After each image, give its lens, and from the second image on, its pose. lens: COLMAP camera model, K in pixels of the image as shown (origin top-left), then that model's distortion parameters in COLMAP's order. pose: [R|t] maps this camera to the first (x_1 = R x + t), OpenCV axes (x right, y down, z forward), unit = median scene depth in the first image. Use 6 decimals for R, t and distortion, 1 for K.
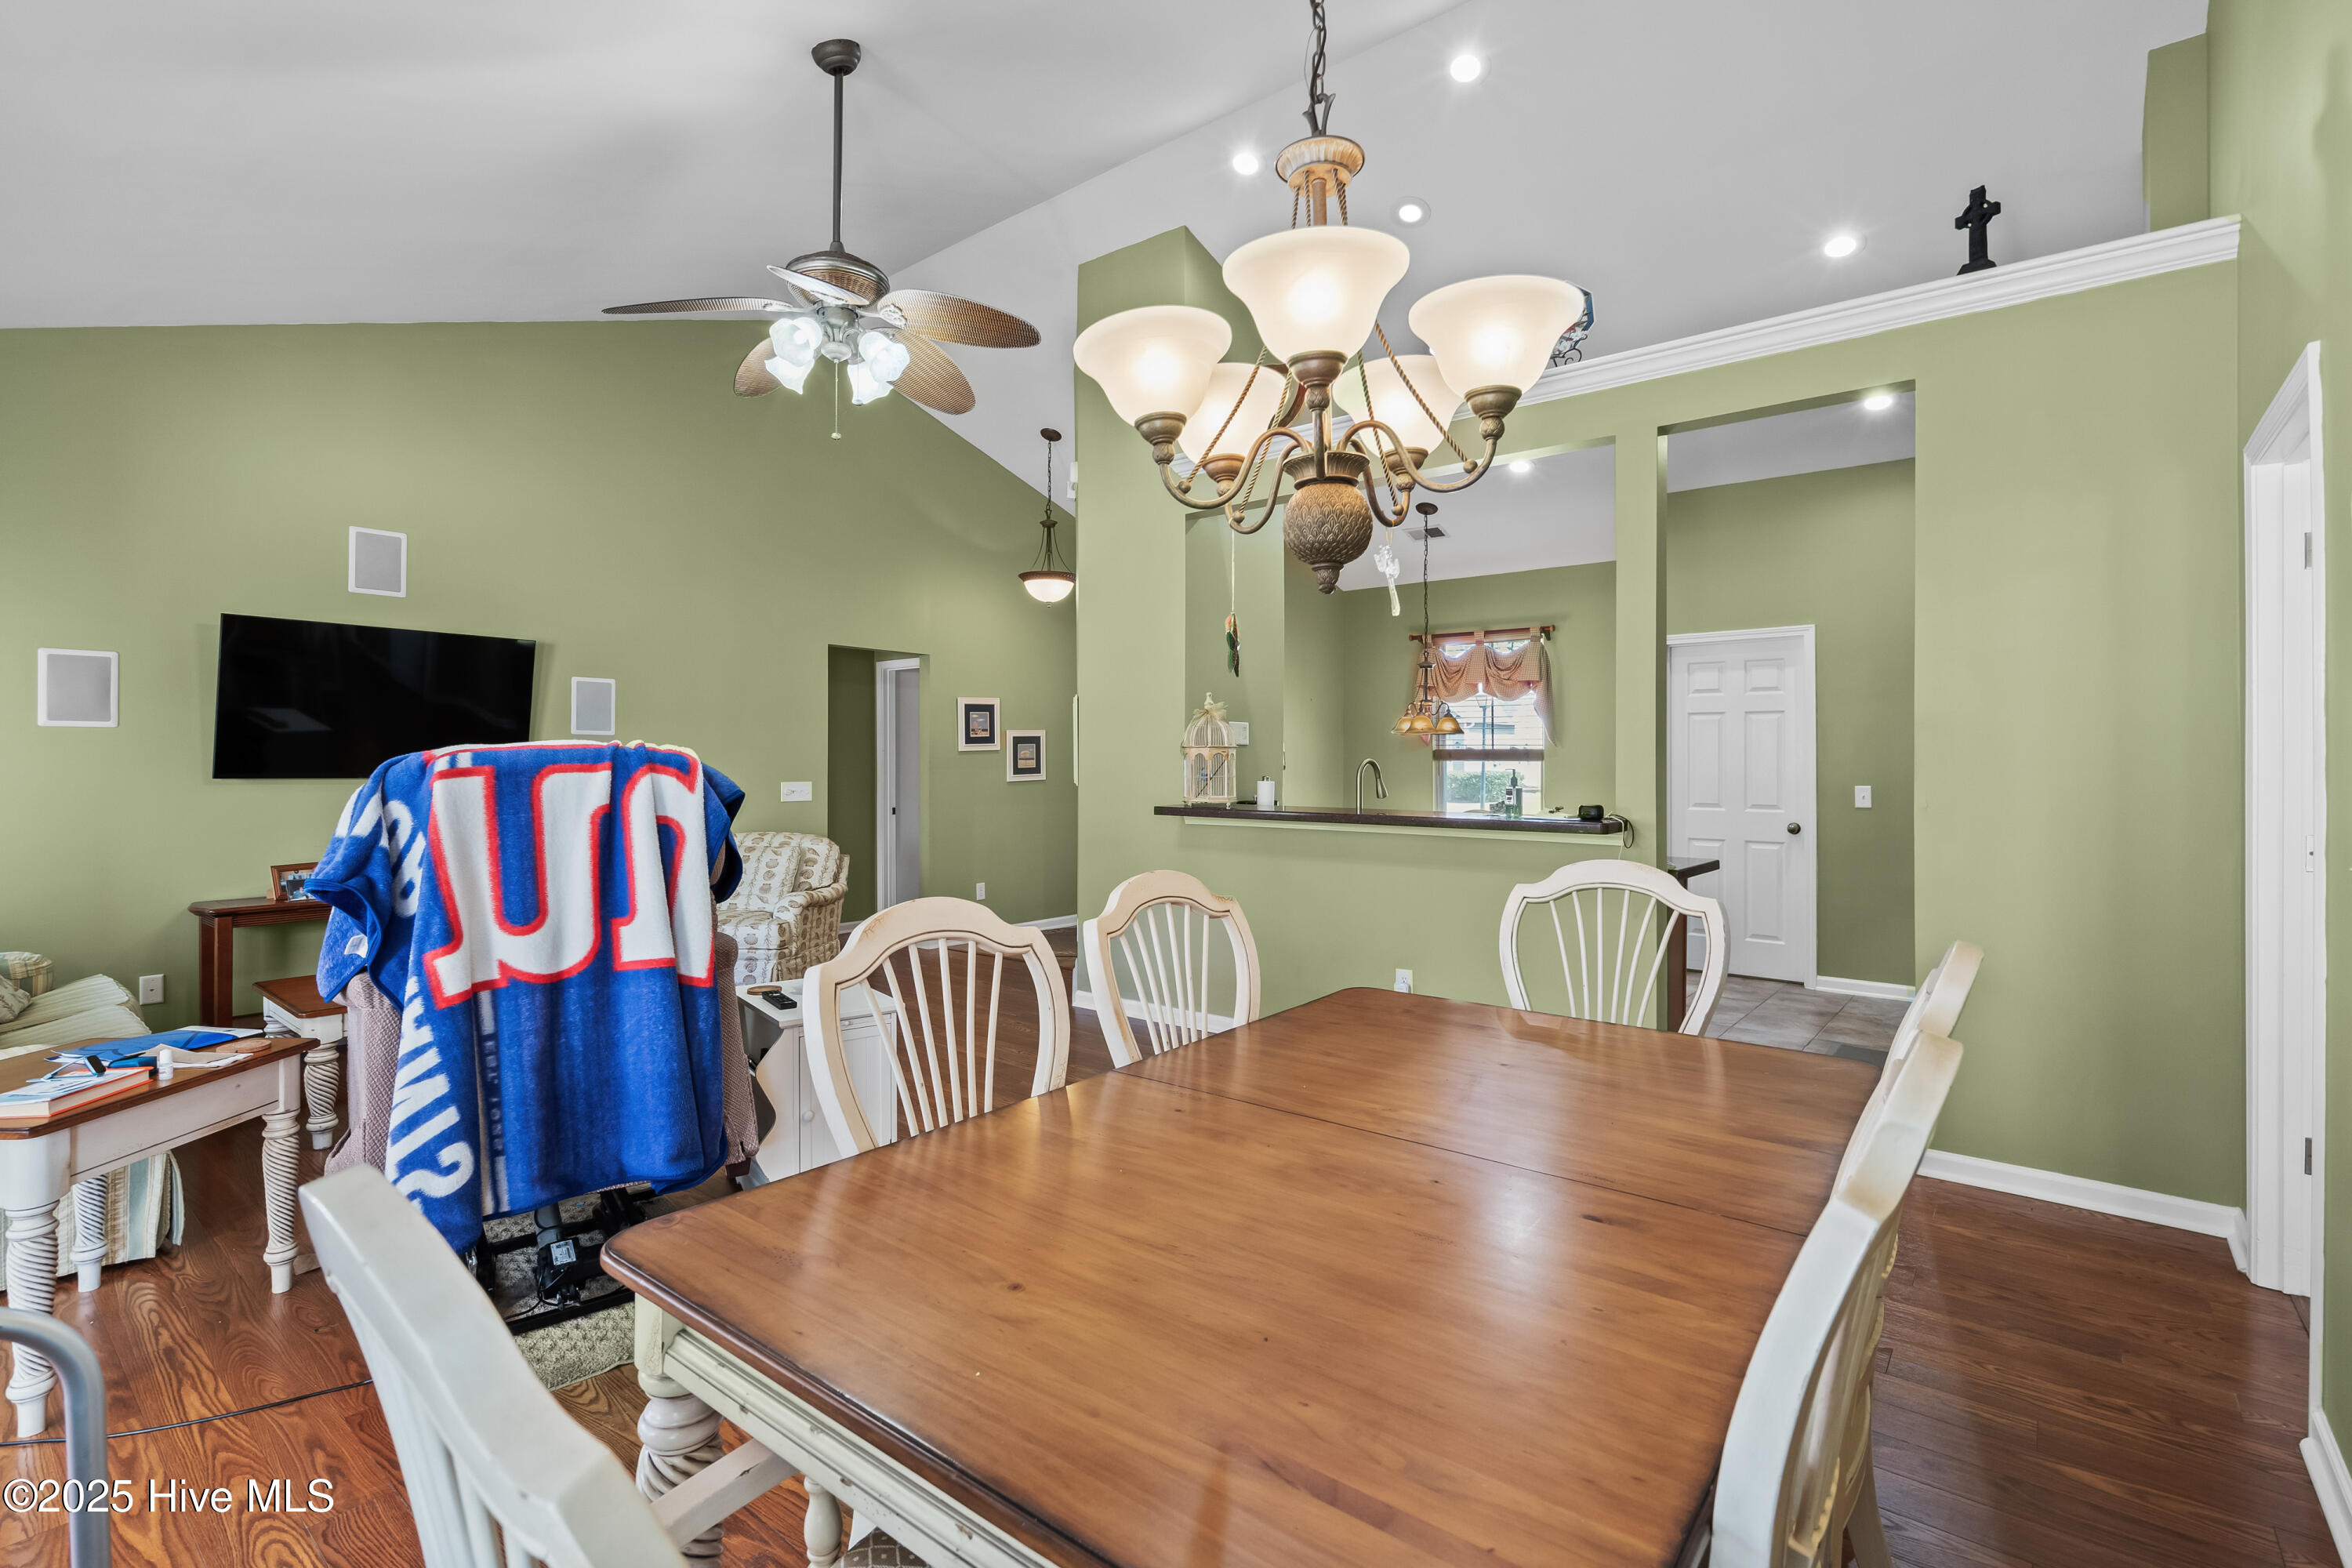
lens RADIAL K [[1087.0, 0, 1171.2], [0, 1087.0, 748.6], [0, 0, 1]] dist [-0.000171, 0.000940]
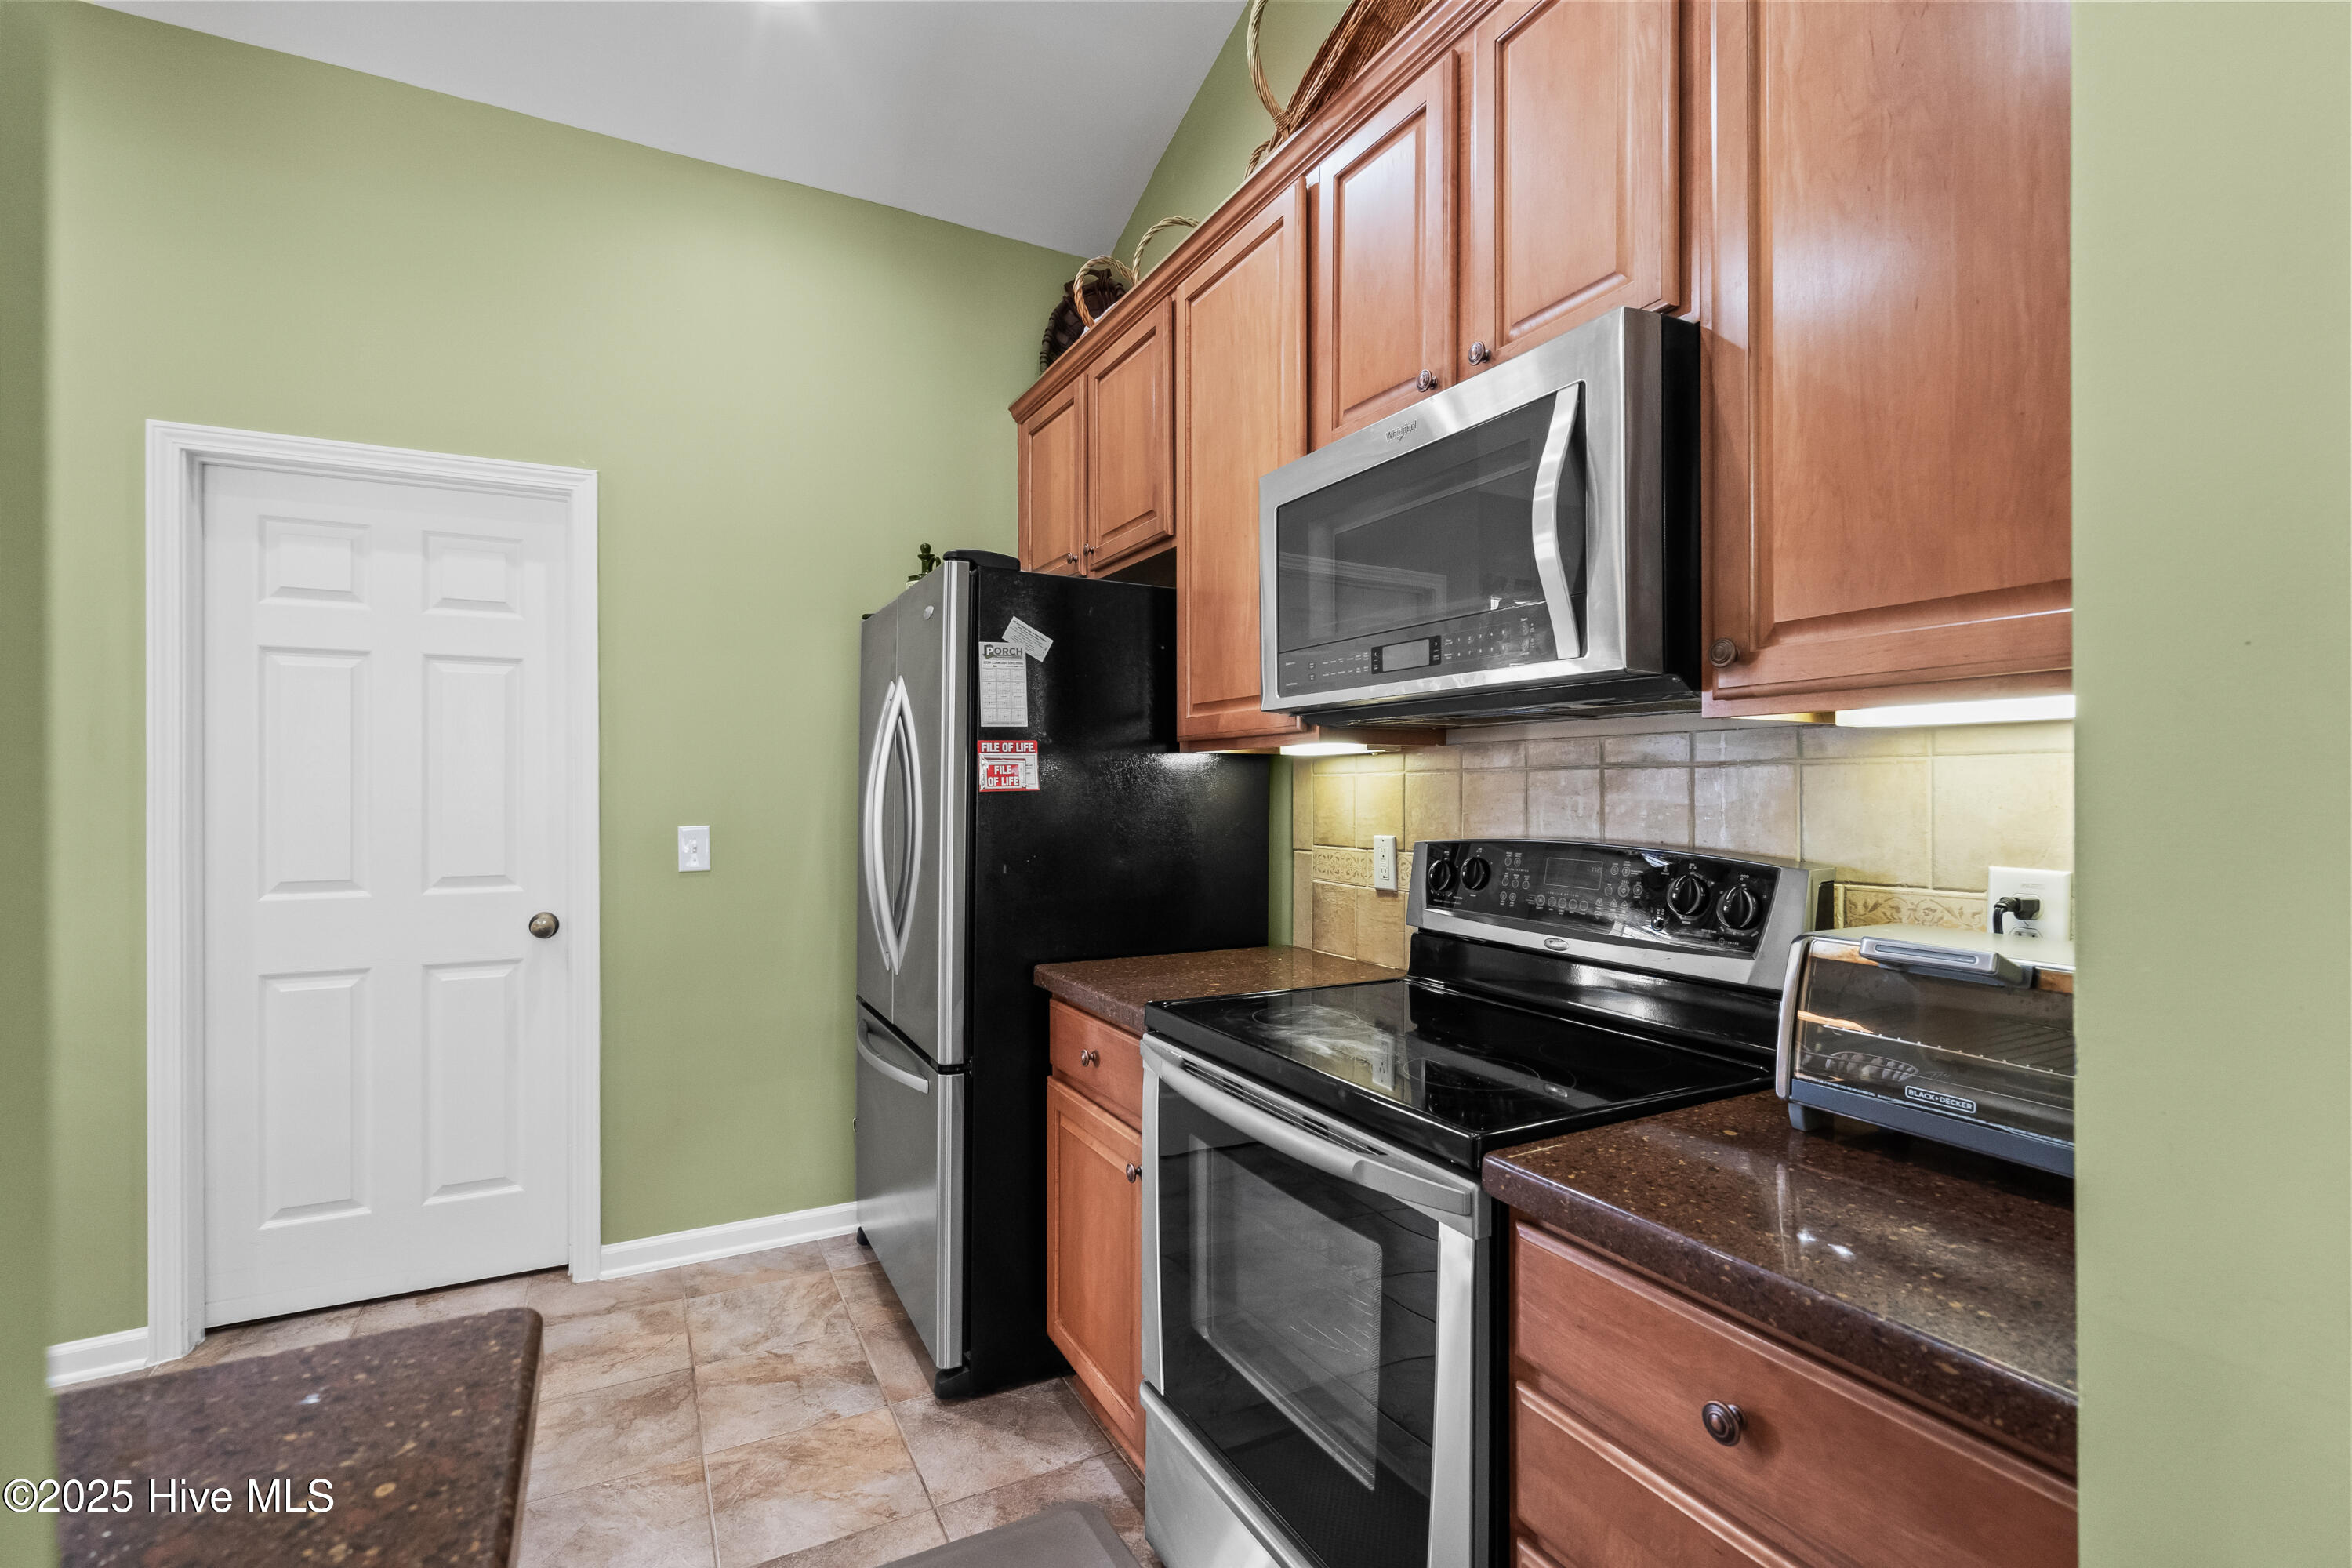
lens RADIAL K [[1060.7, 0, 1170.6], [0, 1060.7, 785.4], [0, 0, 1]] dist [-0.005990, 0.003812]
pose [[0.384983, -0.000121, 0.922924, 0.222641], [-0.005722, 0.999980, 0.002518, 0.011172], [-0.922906, -0.006250, 0.384975, 0.488668]]
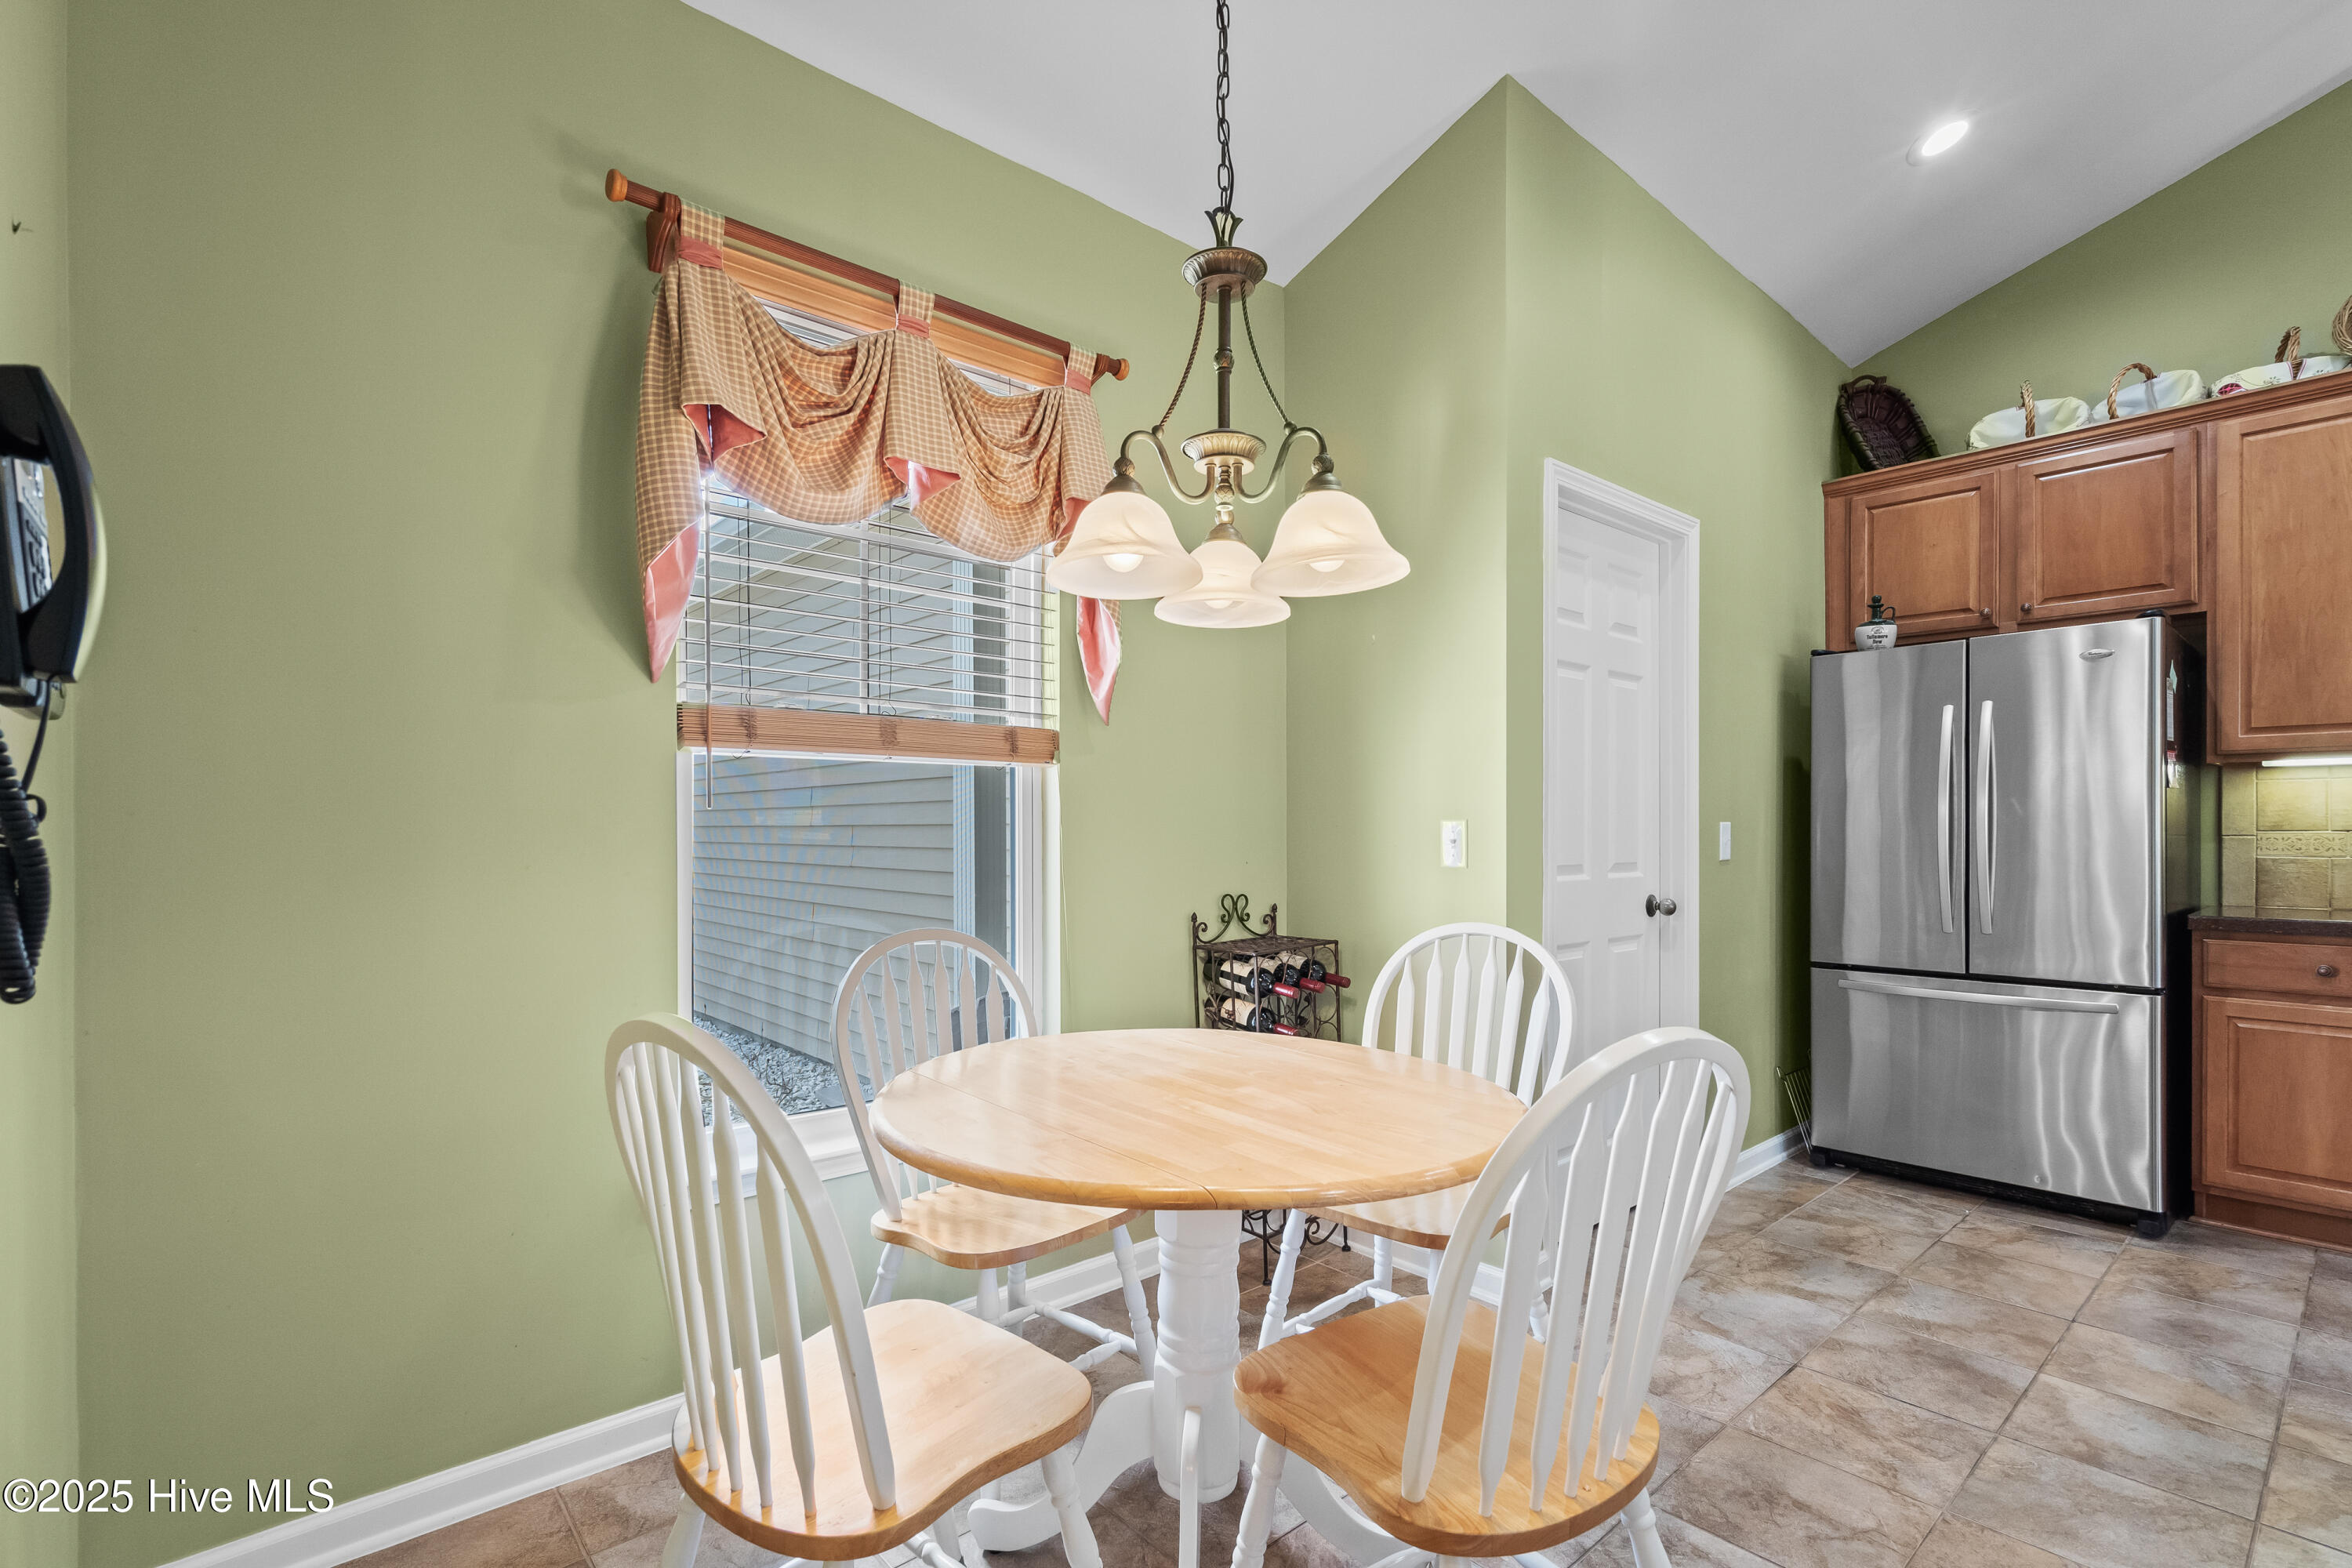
lens RADIAL K [[1082.0, 0, 1171.0], [0, 1082.0, 824.7], [0, 0, 1]] dist [-0.002341, 0.000761]
pose [[0.157937, 0.000999, 0.987449, 0.021054], [-0.007134, 0.999975, 0.000130, 0.029751], [-0.987423, -0.007065, 0.157941, 0.937026]]
